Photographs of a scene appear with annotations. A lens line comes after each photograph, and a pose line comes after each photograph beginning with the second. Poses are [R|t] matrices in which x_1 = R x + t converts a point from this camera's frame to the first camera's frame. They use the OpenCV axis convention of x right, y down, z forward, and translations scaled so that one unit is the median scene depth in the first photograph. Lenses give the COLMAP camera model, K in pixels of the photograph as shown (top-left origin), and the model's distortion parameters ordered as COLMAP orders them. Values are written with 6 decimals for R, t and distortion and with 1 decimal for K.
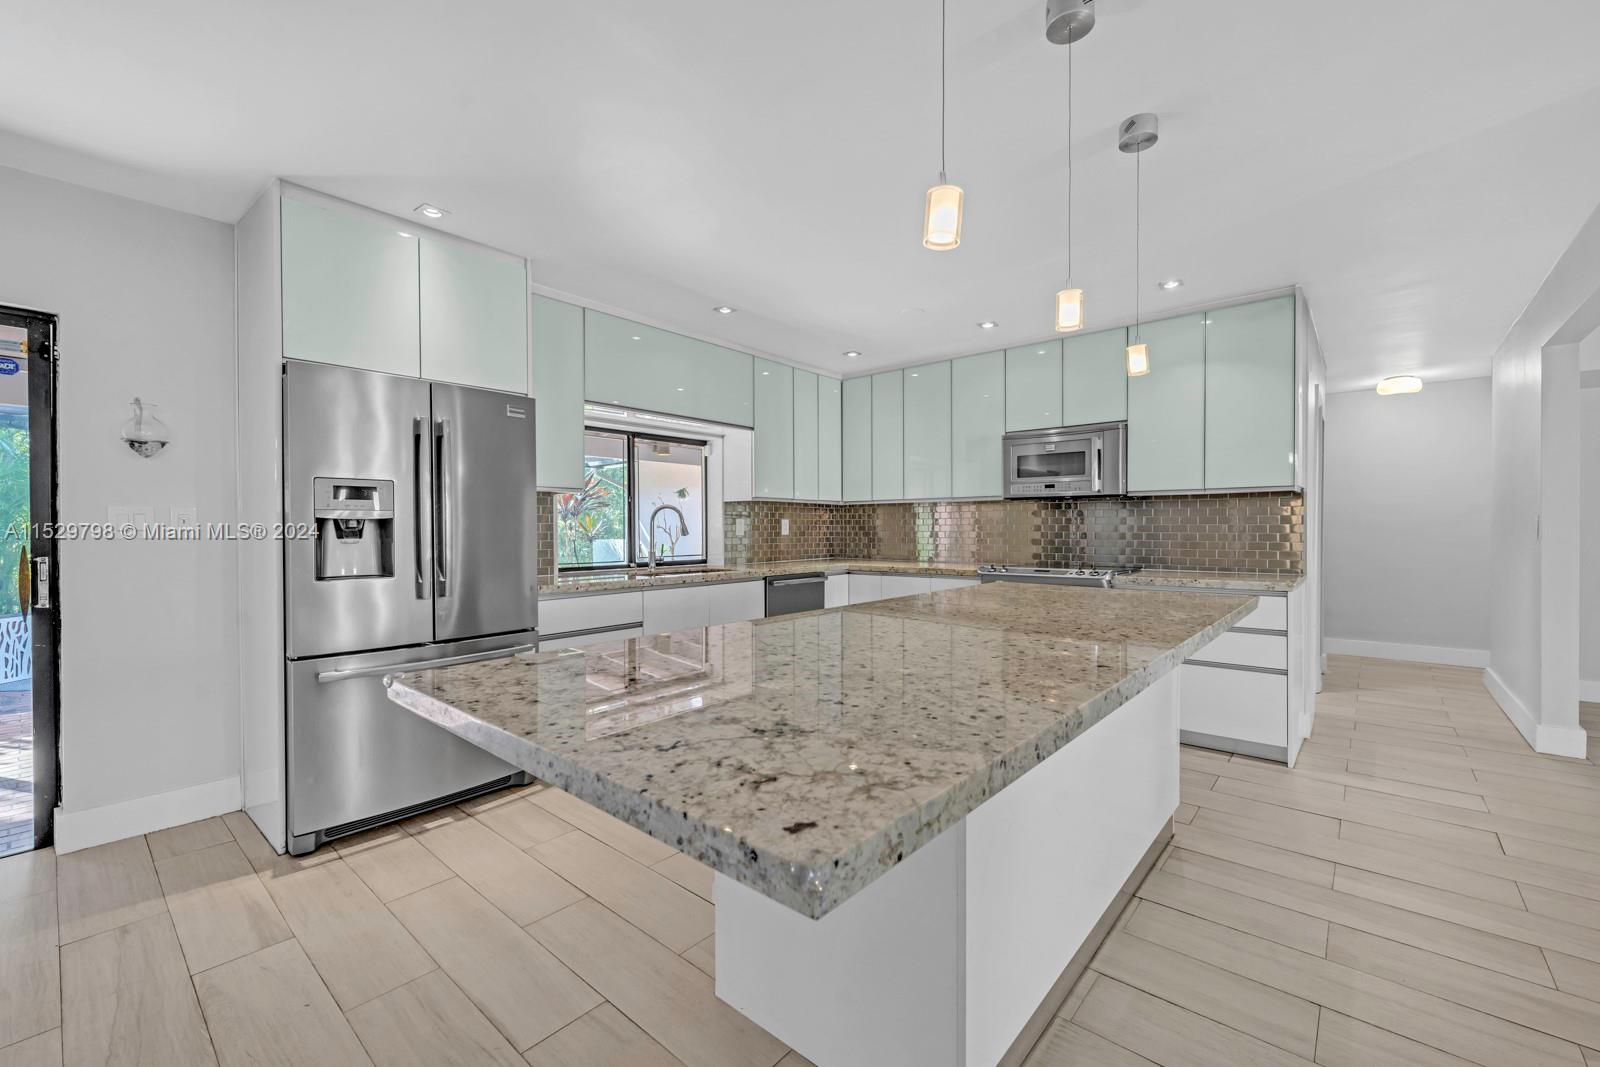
lens RADIAL K [[657.9, 0, 788.8], [0, 657.9, 534.7], [0, 0, 1]] dist [-0.000422, -0.000095]
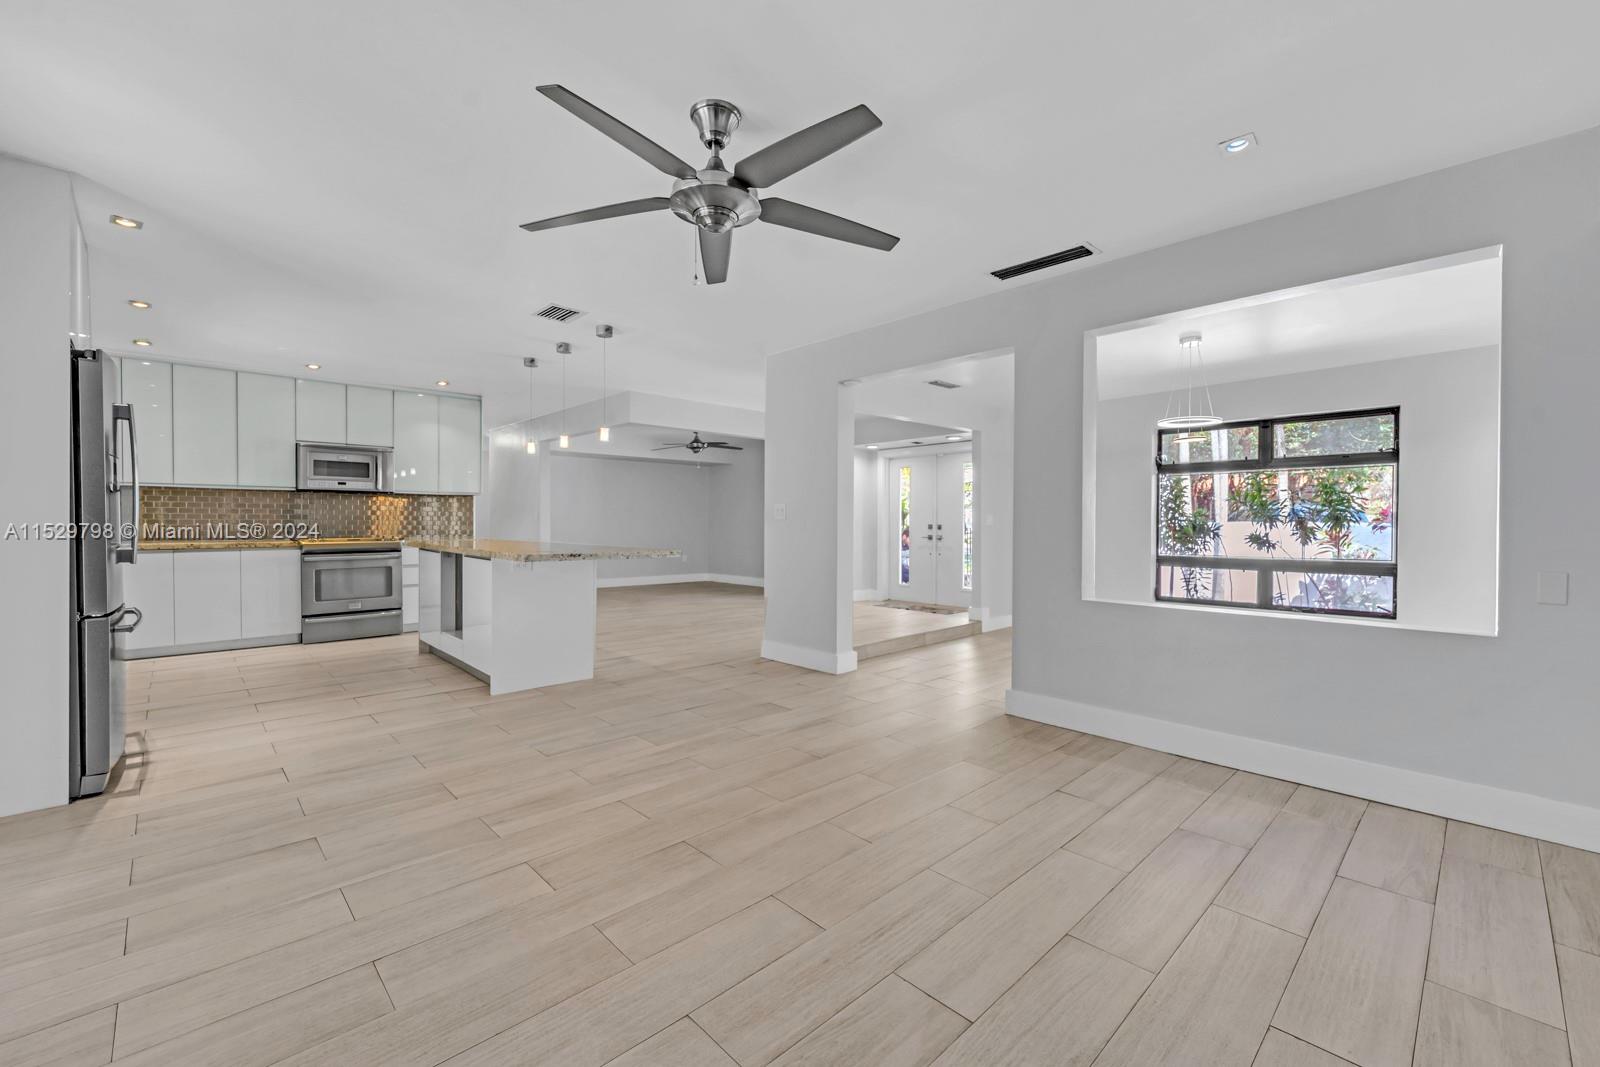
lens RADIAL K [[657.9, 0, 802.2], [0, 657.9, 529.4], [0, 0, 1]] dist [-0.000422, -0.000095]
pose [[0.096959, -0.012084, 0.995215, -1.021985], [0.002297, 0.999926, 0.011917, 0.015062], [-0.995286, 0.001131, 0.096979, -0.181774]]
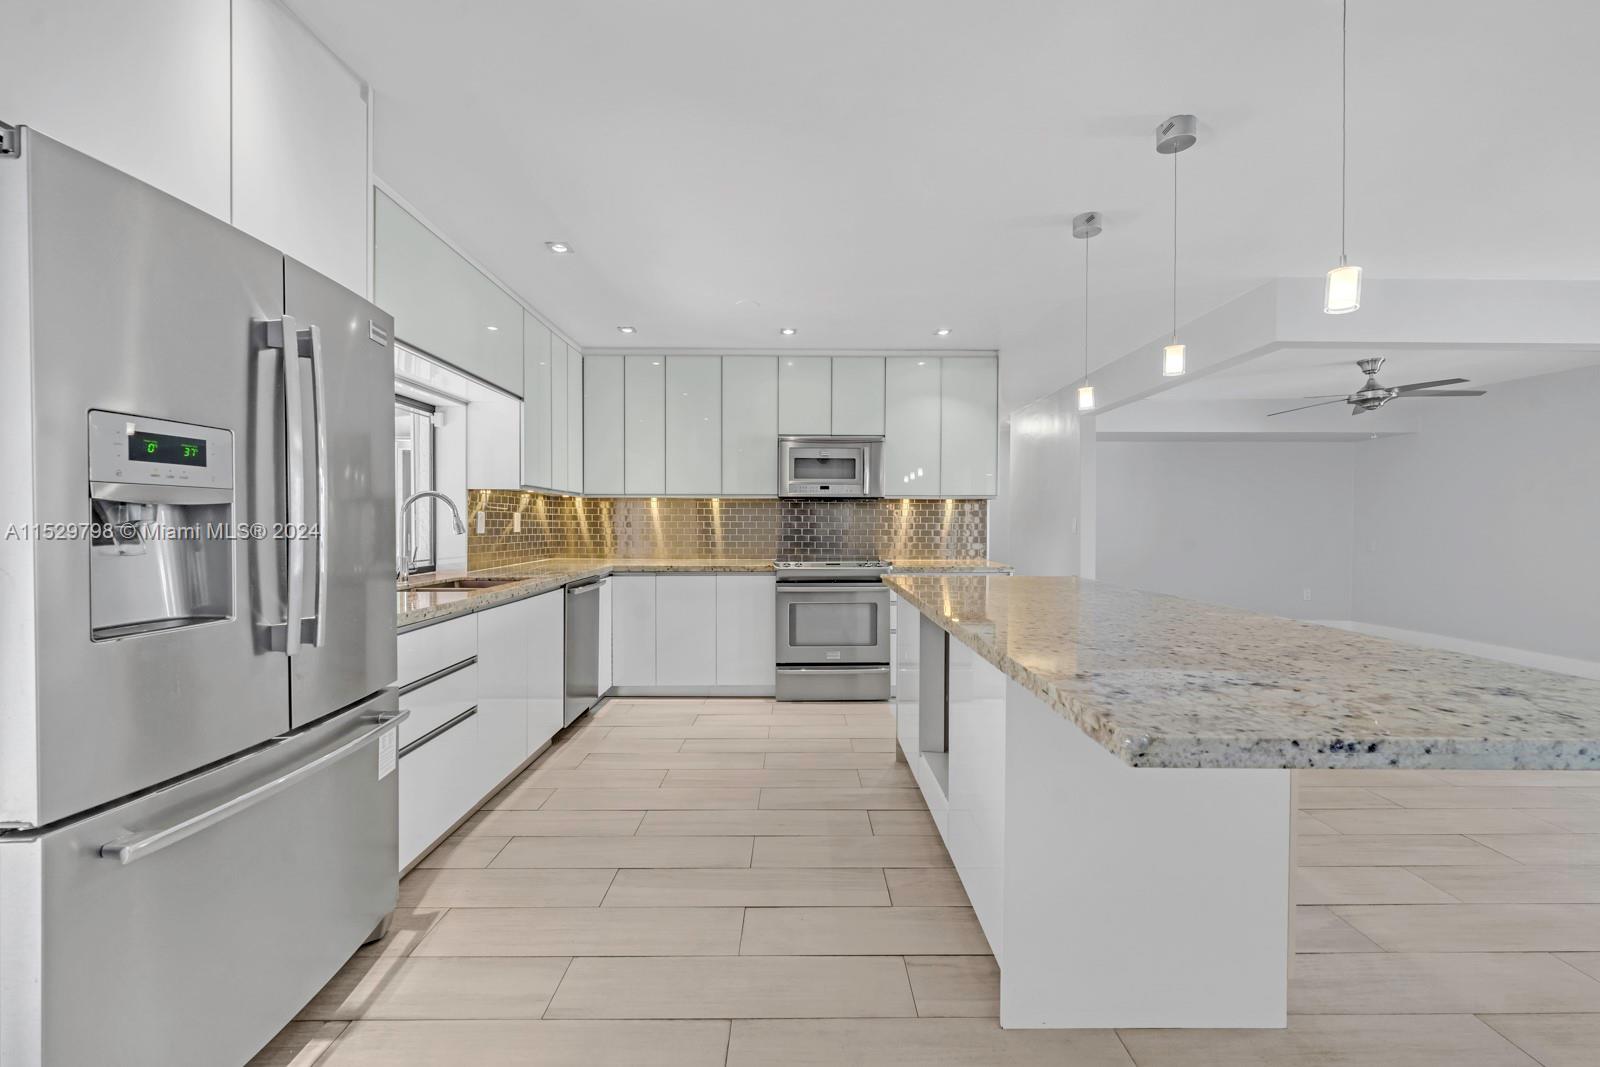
lens RADIAL K [[657.9, 0, 819.4], [0, 657.9, 532.7], [0, 0, 1]] dist [-0.000422, -0.000095]
pose [[0.738358, -0.004391, 0.674395, -0.375667], [0.003362, 0.999990, 0.002831, -0.000939], [-0.674401, 0.000177, 0.738366, 0.195799]]
